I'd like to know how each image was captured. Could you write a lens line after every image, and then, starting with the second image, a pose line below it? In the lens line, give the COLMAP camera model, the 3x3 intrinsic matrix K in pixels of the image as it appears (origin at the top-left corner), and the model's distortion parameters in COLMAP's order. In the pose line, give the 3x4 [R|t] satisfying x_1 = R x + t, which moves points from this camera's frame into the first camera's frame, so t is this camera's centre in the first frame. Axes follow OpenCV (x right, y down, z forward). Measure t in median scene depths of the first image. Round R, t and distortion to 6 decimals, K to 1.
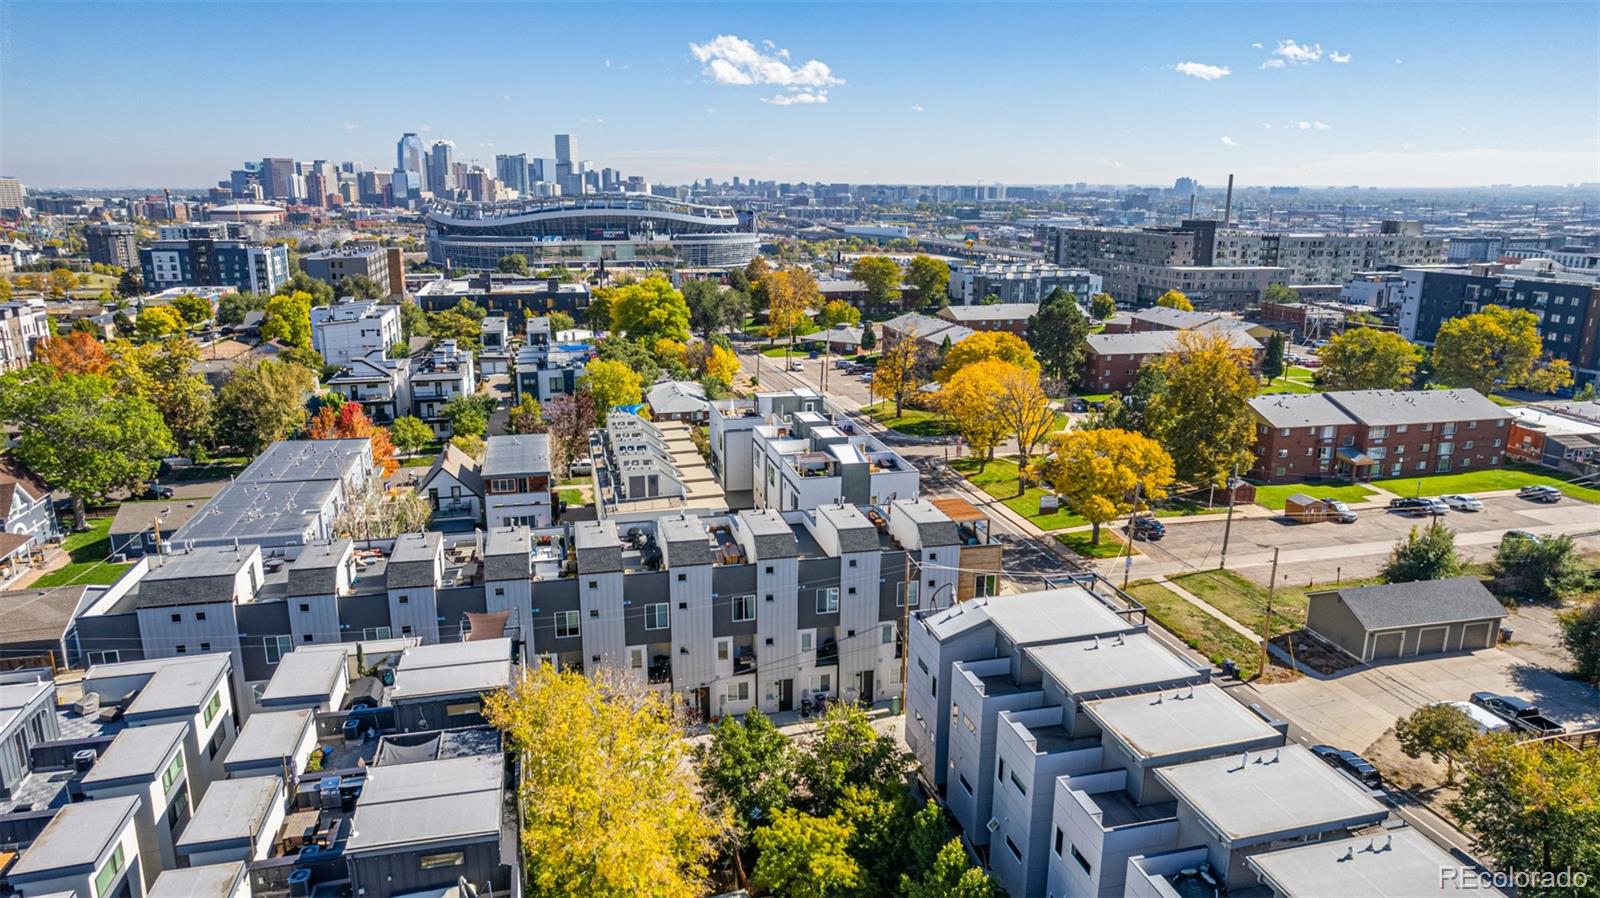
lens RADIAL K [[1046.9, 0, 796.3], [0, 1046.9, 452.9], [0, 0, 1]] dist [-0.061758, 0.065272]
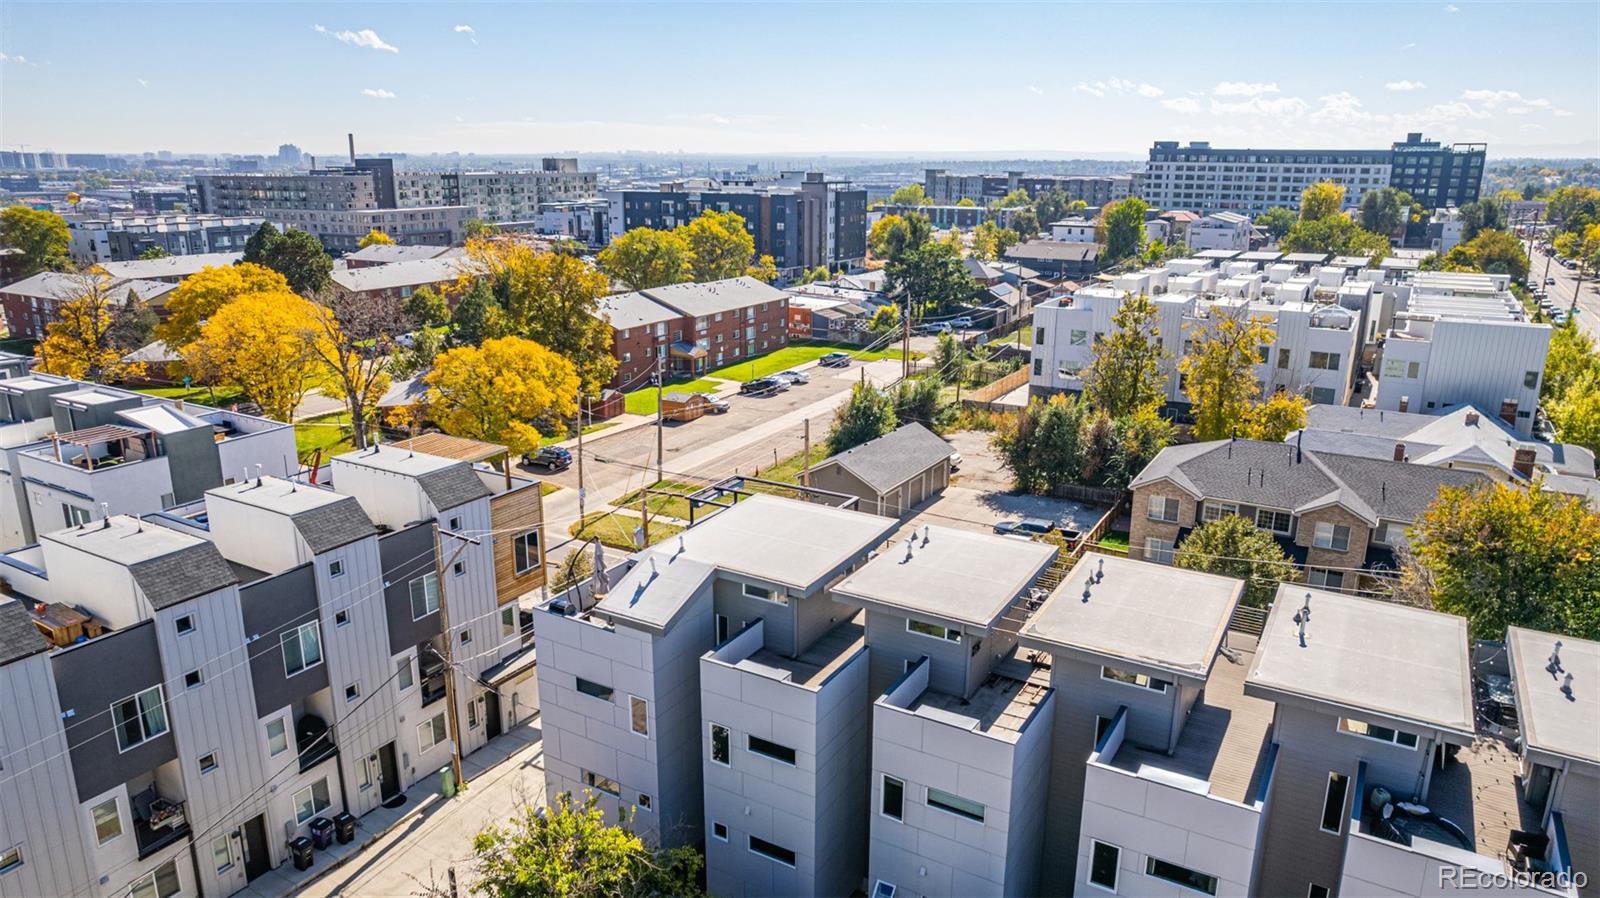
lens RADIAL K [[1046.9, 0, 804.7], [0, 1046.9, 451.1], [0, 0, 1]] dist [-0.061758, 0.065272]
pose [[0.693688, -0.196645, 0.692912, -0.073389], [0.180138, 0.978803, 0.097440, 0.018784], [-0.697386, 0.057226, 0.714407, 0.224466]]
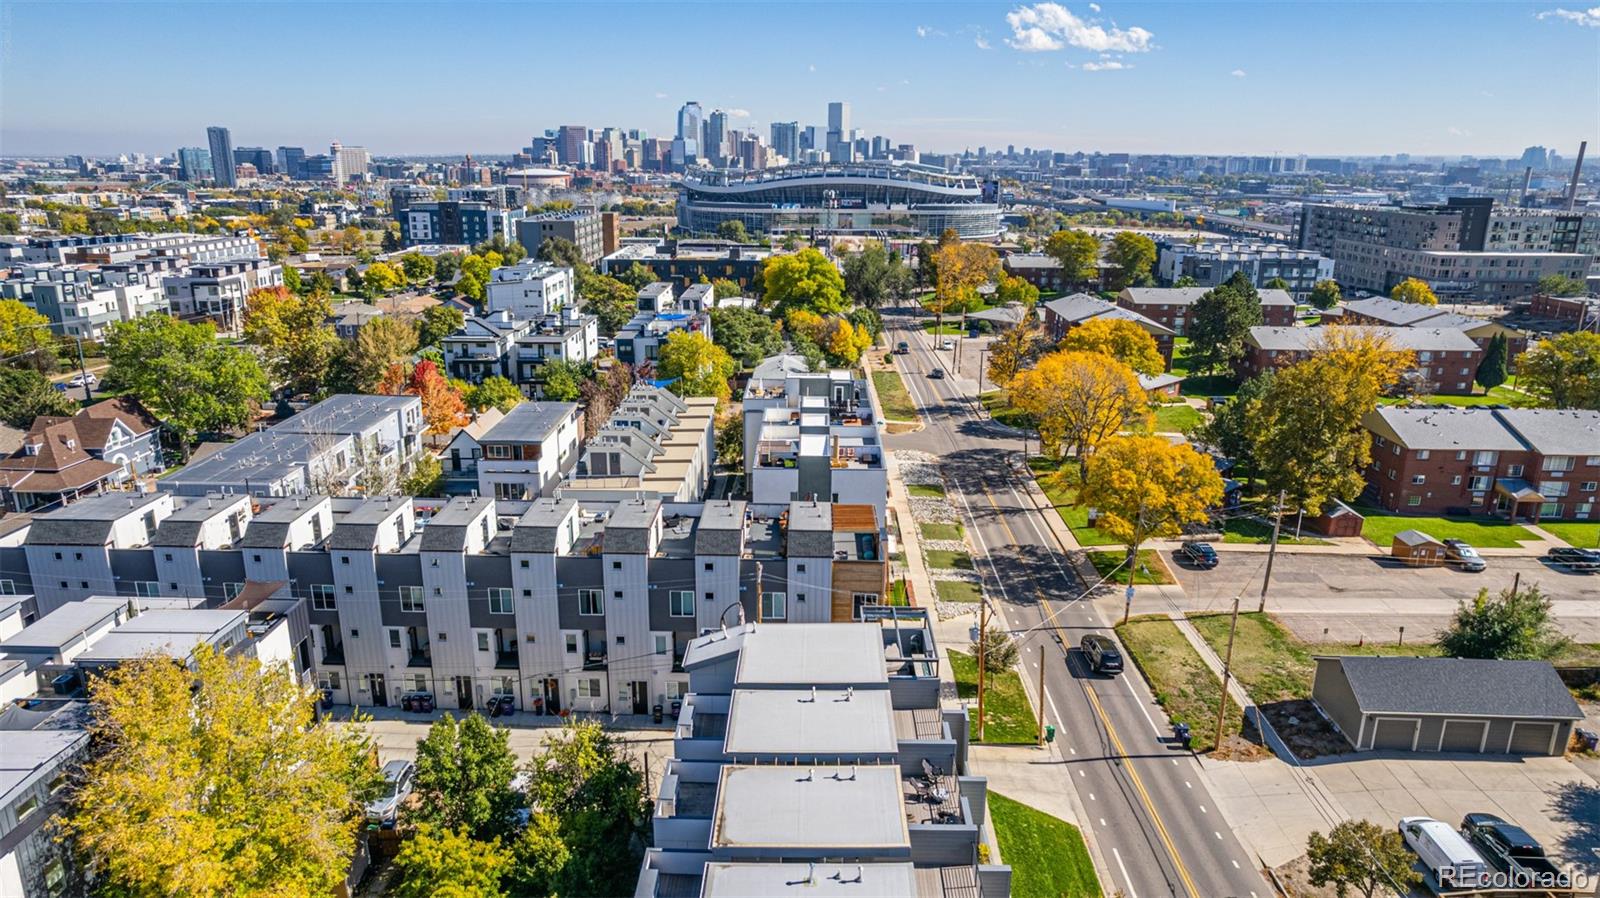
lens RADIAL K [[1046.9, 0, 796.8], [0, 1046.9, 453.2], [0, 0, 1]] dist [-0.061758, 0.065272]
pose [[0.965483, 0.073619, -0.249846, 0.183092], [-0.066446, 0.997102, 0.037034, -0.017395], [0.251848, -0.019155, 0.967577, 0.067355]]
